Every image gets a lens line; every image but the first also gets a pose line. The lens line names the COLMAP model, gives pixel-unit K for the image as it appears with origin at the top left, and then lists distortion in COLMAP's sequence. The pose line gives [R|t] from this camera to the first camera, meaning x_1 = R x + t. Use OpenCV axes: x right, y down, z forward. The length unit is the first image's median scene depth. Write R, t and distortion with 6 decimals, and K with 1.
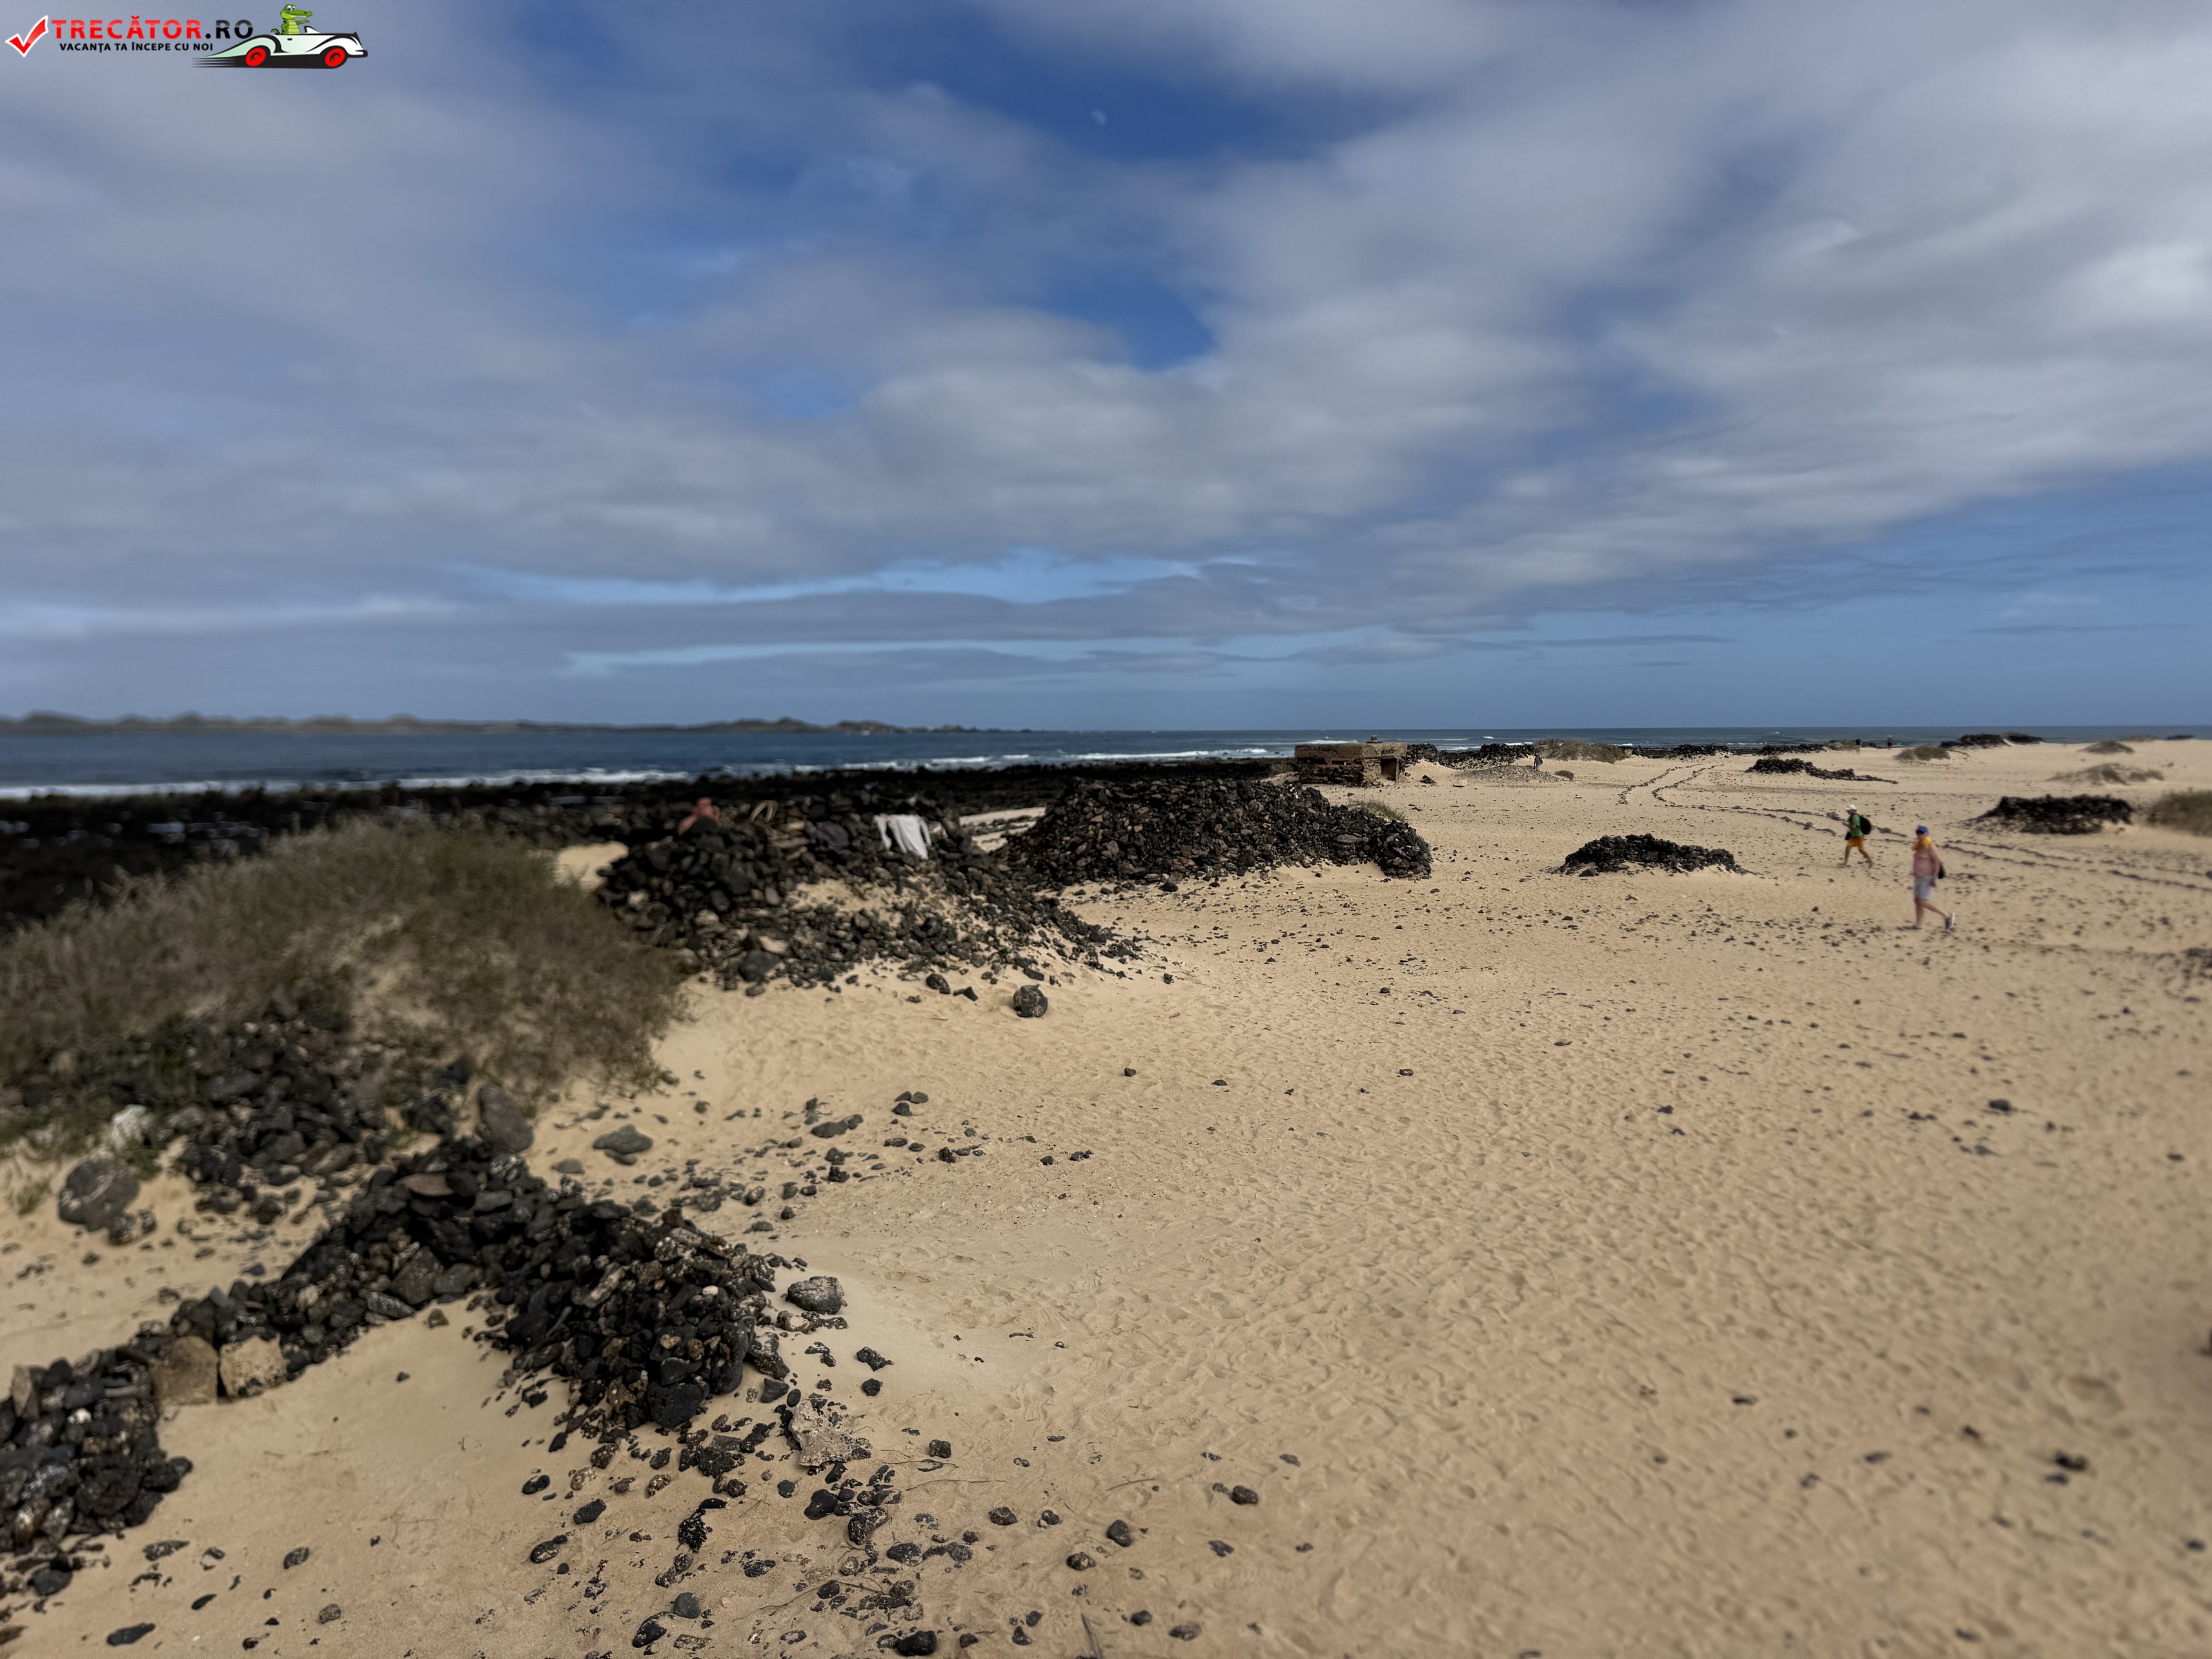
lens RADIAL K [[1559.7, 0, 1112.2], [0, 1559.7, 832.8], [0, 0, 1]] dist [0.042959, -0.009151]
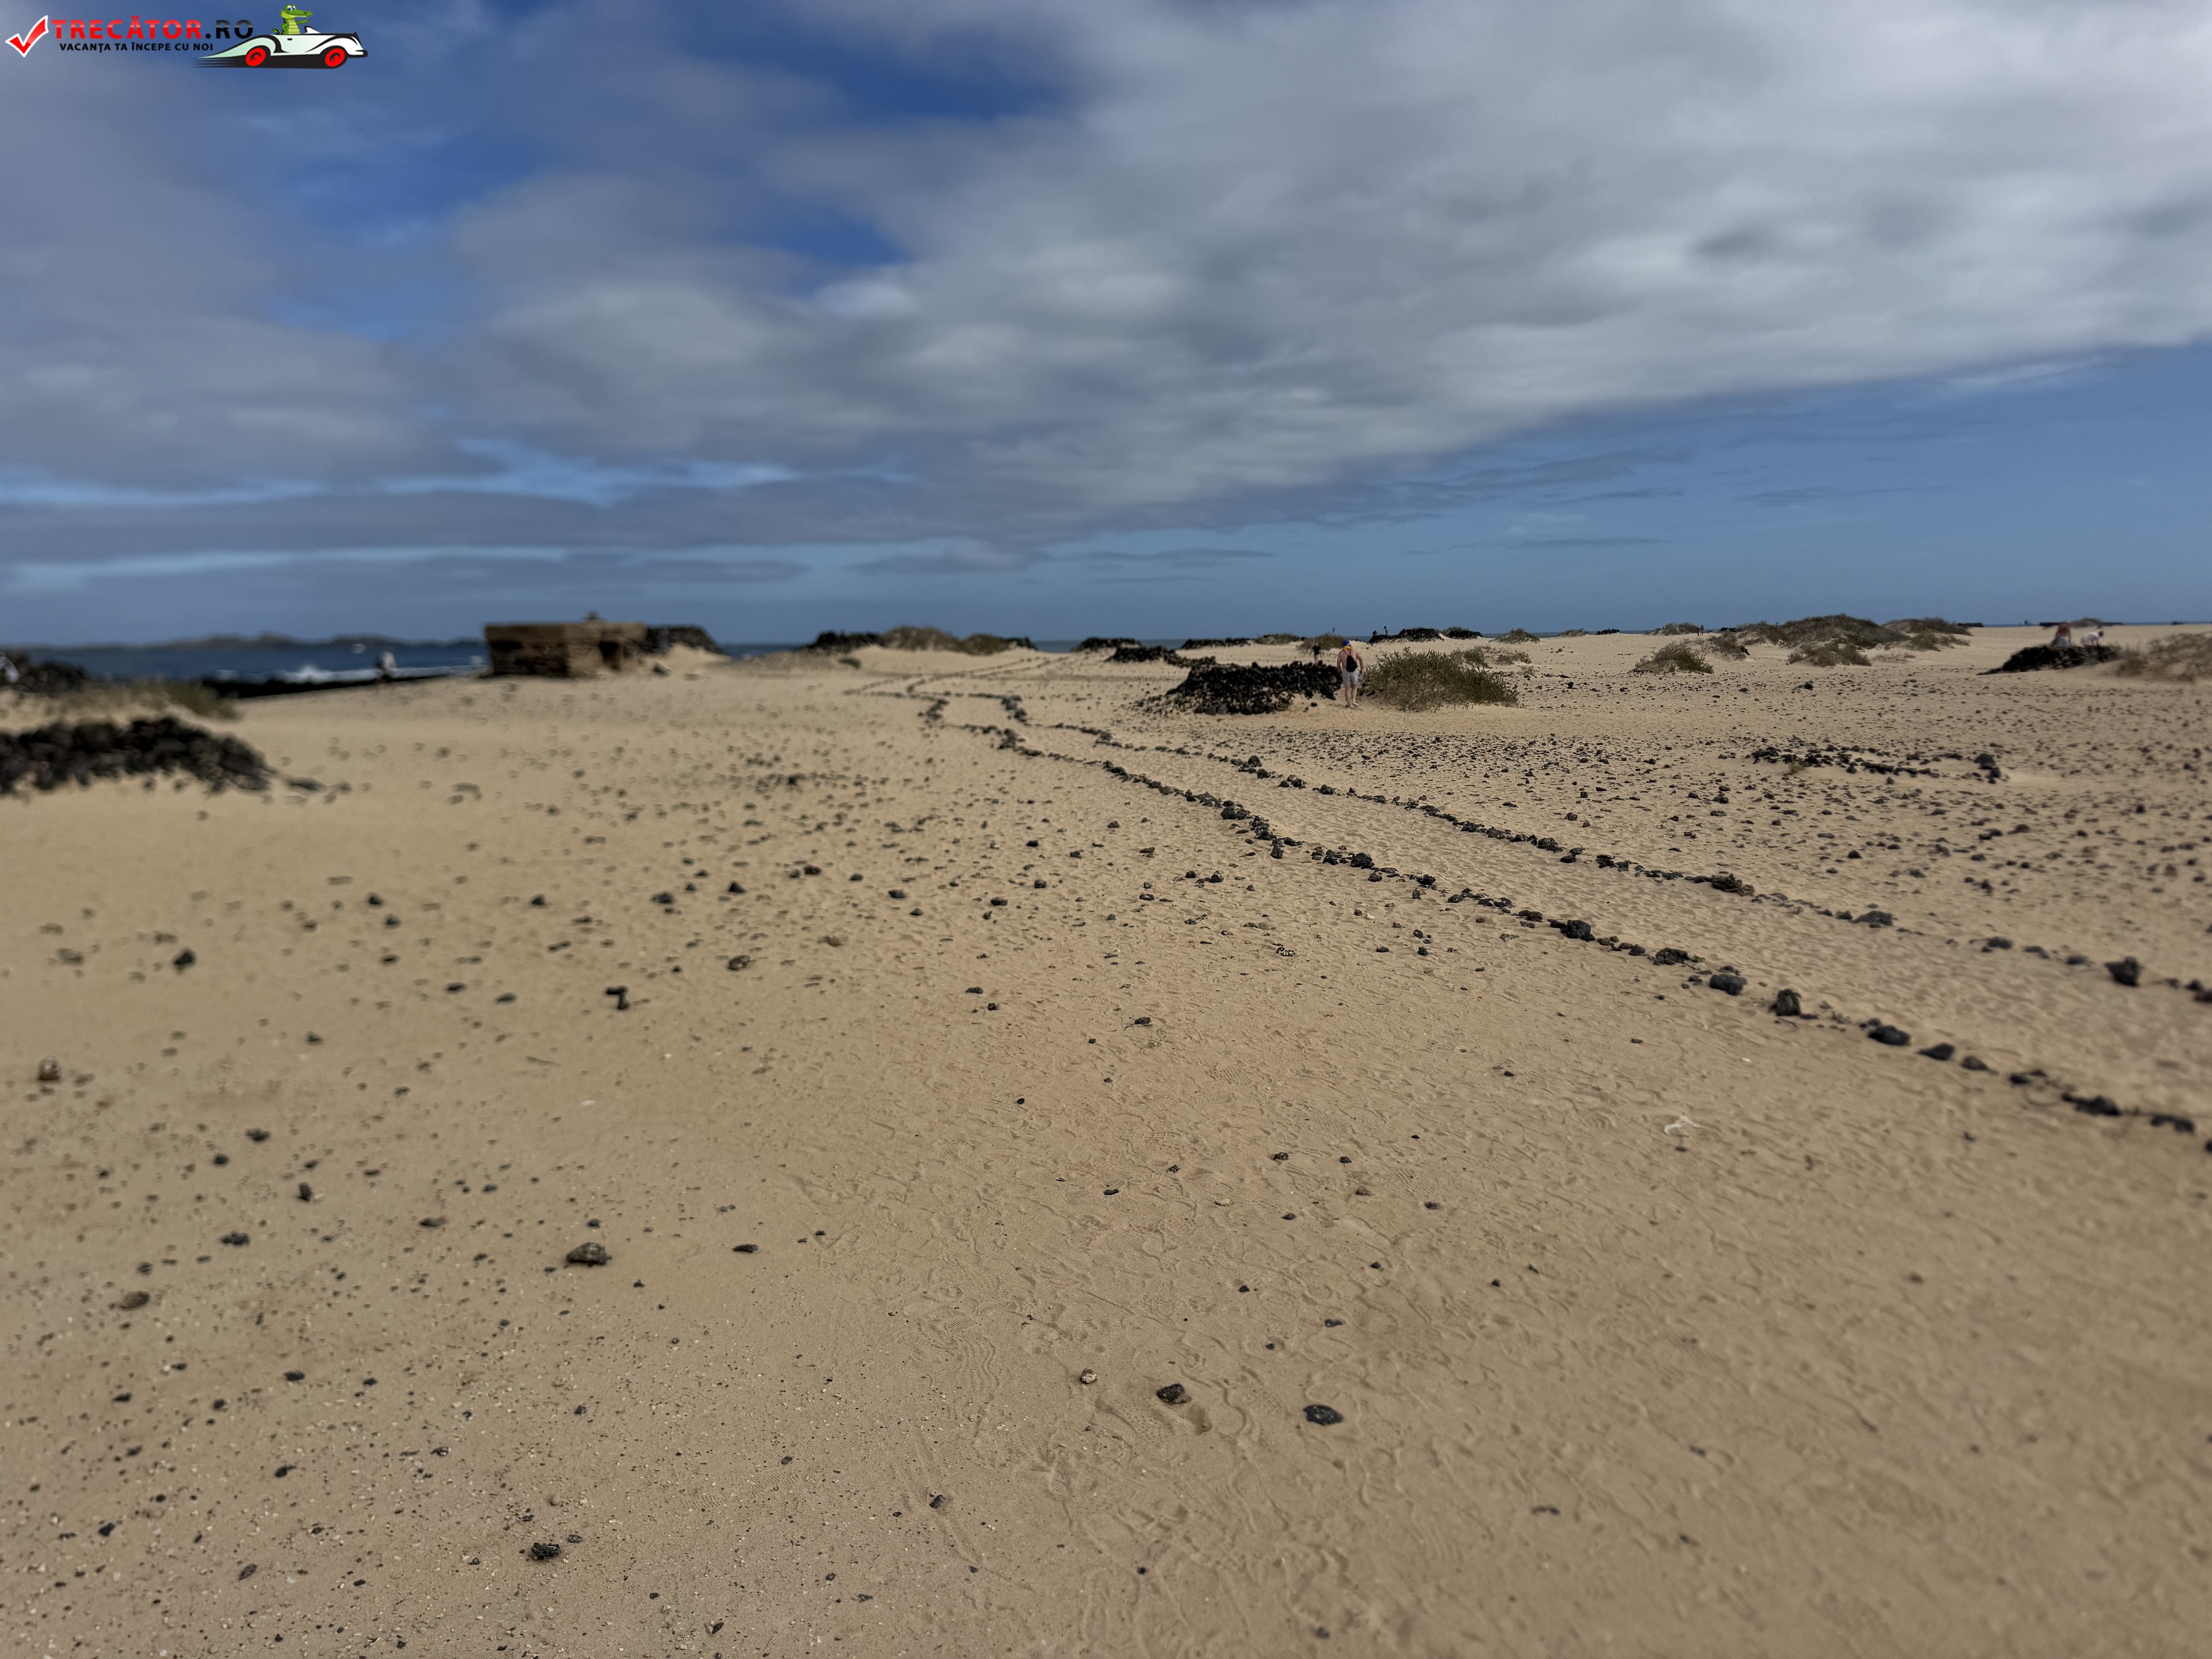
lens RADIAL K [[1559.7, 0, 1104.6], [0, 1559.7, 827.2], [0, 0, 1]] dist [0.042959, -0.009151]
pose [[0.972717, -0.035112, 0.229324, 0.233580], [0.024020, 0.998411, 0.050984, 0.009249], [-0.230749, -0.044085, 0.972014, 0.199291]]
